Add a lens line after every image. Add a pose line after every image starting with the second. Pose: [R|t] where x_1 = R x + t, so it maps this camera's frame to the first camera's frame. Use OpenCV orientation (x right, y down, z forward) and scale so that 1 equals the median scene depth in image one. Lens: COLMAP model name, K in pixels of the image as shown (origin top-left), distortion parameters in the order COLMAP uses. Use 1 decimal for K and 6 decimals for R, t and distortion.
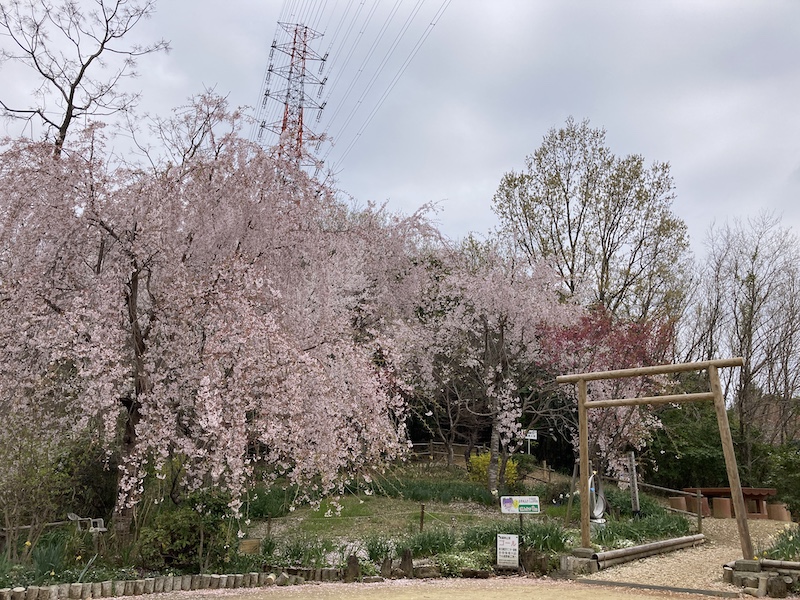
lens RADIAL K [[643.8, 0, 400.0], [0, 643.8, 300.0], [0, 0, 1]] dist [0.007335, -0.004934]
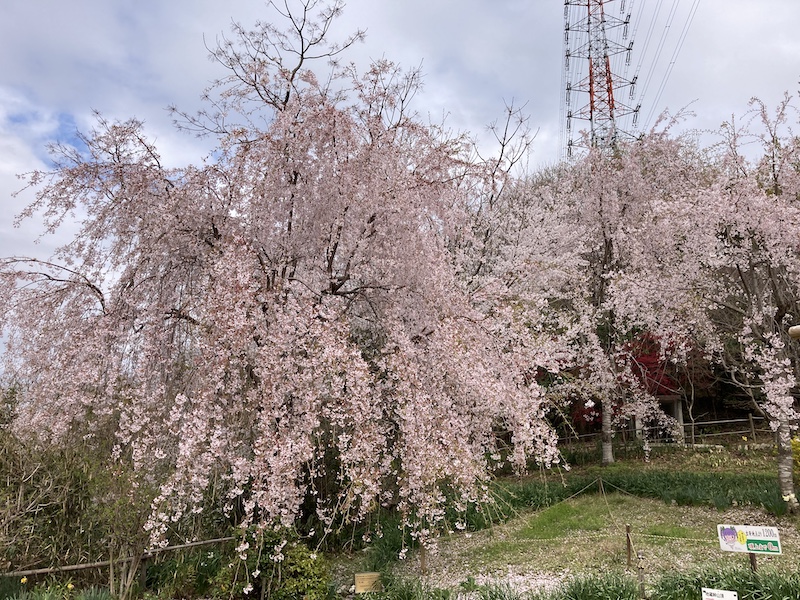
lens RADIAL K [[643.8, 0, 400.0], [0, 643.8, 300.0], [0, 0, 1]] dist [0.007335, -0.004934]
pose [[0.844942, -0.151953, -0.512818, 0.182918], [0.172625, 0.984960, -0.007427, 0.027772], [0.506234, -0.082250, 0.858465, 0.227697]]
